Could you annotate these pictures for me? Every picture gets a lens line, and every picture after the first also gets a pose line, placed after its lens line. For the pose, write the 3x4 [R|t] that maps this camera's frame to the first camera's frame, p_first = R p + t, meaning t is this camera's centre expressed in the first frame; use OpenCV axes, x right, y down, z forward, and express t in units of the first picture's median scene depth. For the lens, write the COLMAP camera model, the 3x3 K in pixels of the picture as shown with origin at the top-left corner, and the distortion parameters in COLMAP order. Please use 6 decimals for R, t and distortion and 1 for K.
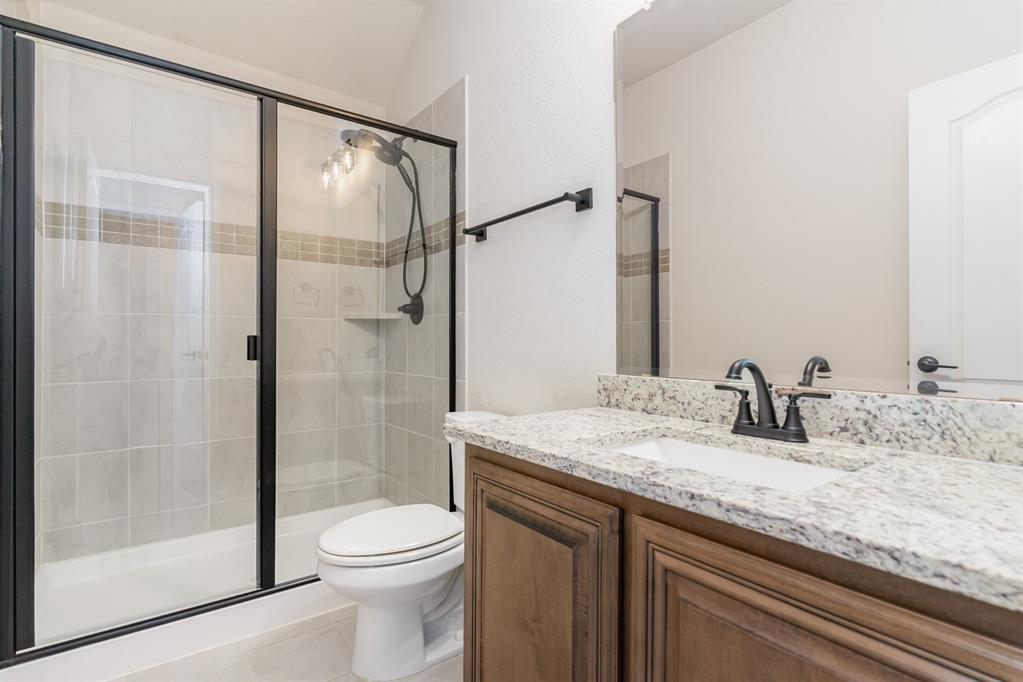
lens RADIAL K [[494.4, 0, 512.0], [0, 494.4, 341.5], [0, 0, 1]] dist [0.004080, -0.001305]
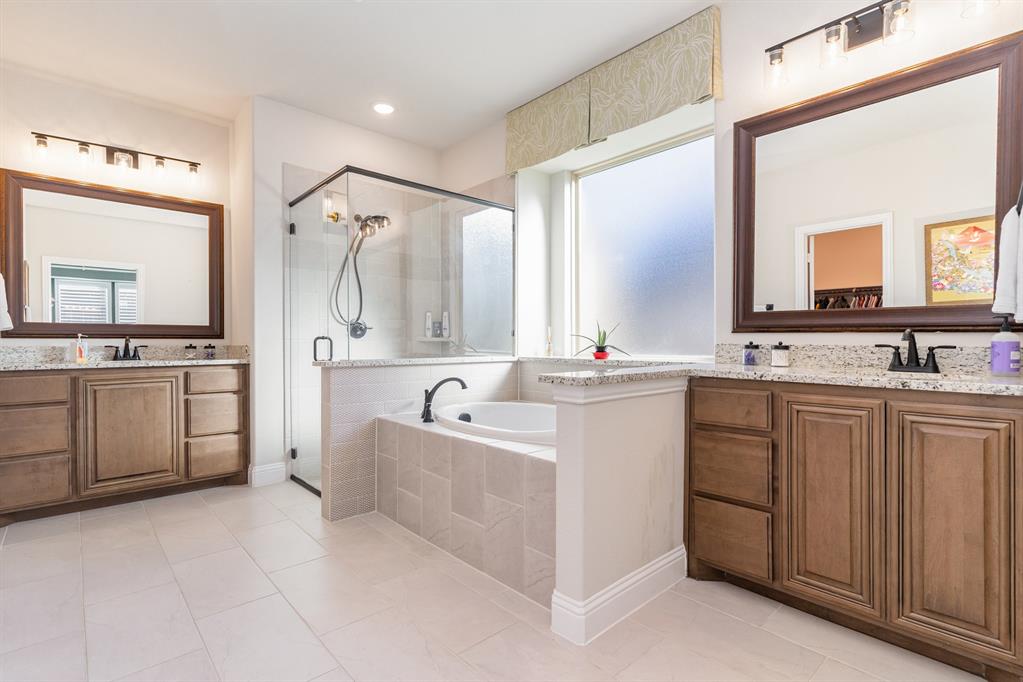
lens RADIAL K [[494.4, 0, 502.7], [0, 494.4, 346.1], [0, 0, 1]] dist [0.004080, -0.001305]
pose [[0.997279, 0.002277, 0.073688, -1.119682], [-0.003490, 0.999860, 0.016338, 0.078959], [-0.073640, -0.016551, 0.997148, -0.688432]]
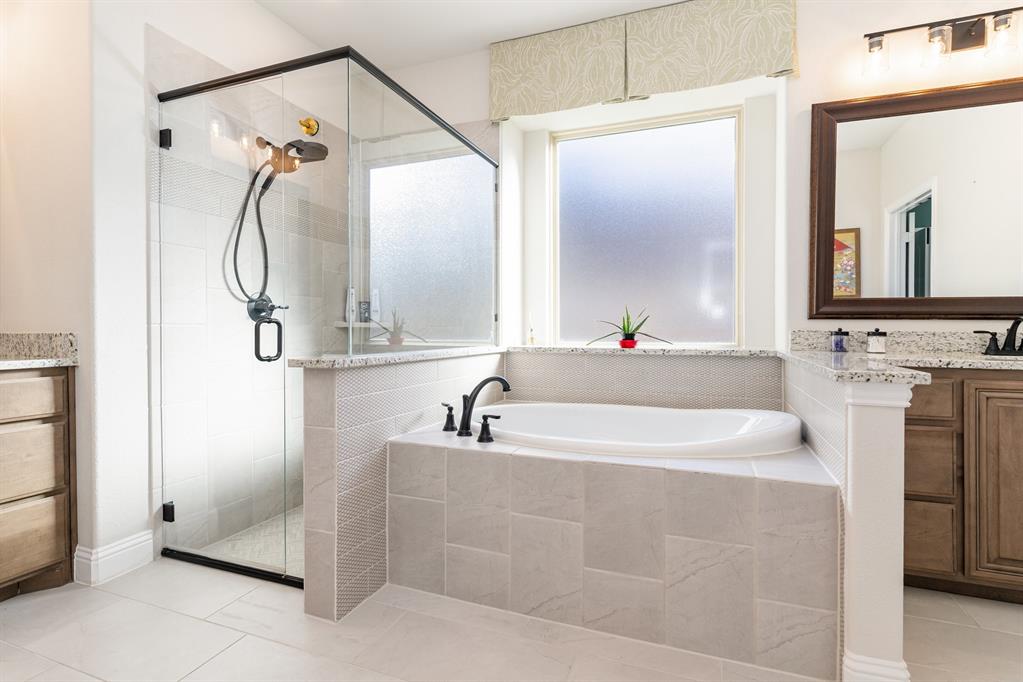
lens RADIAL K [[494.4, 0, 514.0], [0, 494.4, 334.6], [0, 0, 1]] dist [0.004080, -0.001305]
pose [[0.845113, -0.000728, 0.534587, -2.273960], [-0.008567, 0.999852, 0.014904, 0.099711], [-0.534519, -0.017176, 0.844982, 0.392541]]
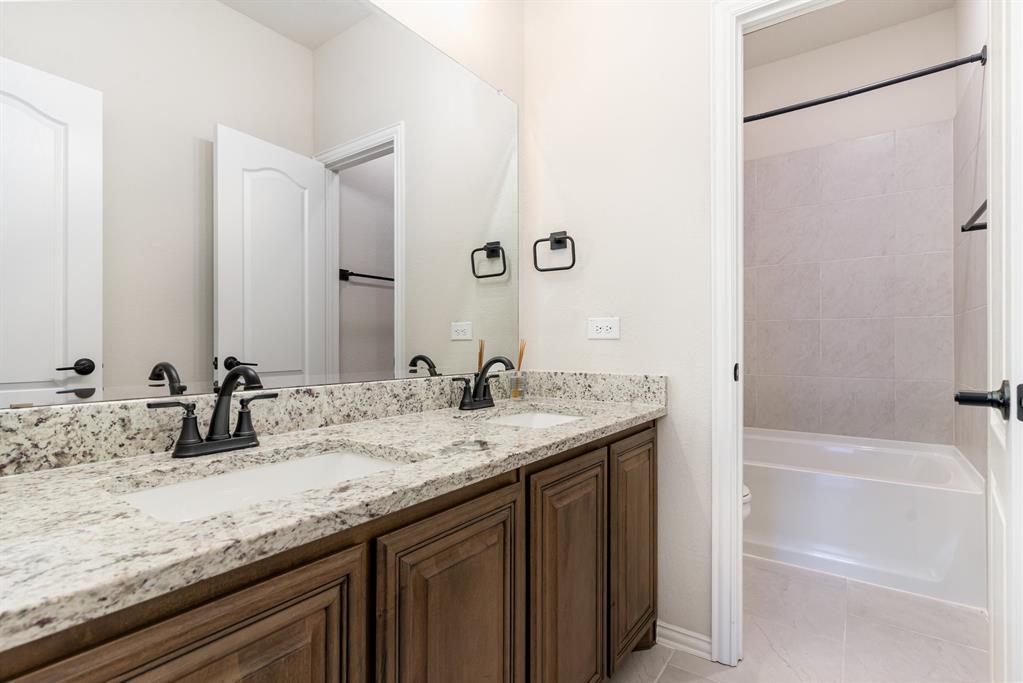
lens RADIAL K [[494.4, 0, 508.0], [0, 494.4, 341.6], [0, 0, 1]] dist [0.004080, -0.001305]
pose [[-0.301366, 0.010010, 0.953456, -0.515349], [-0.002691, 0.999932, -0.011348, 0.002901], [-0.953505, -0.005986, -0.301319, 0.789912]]
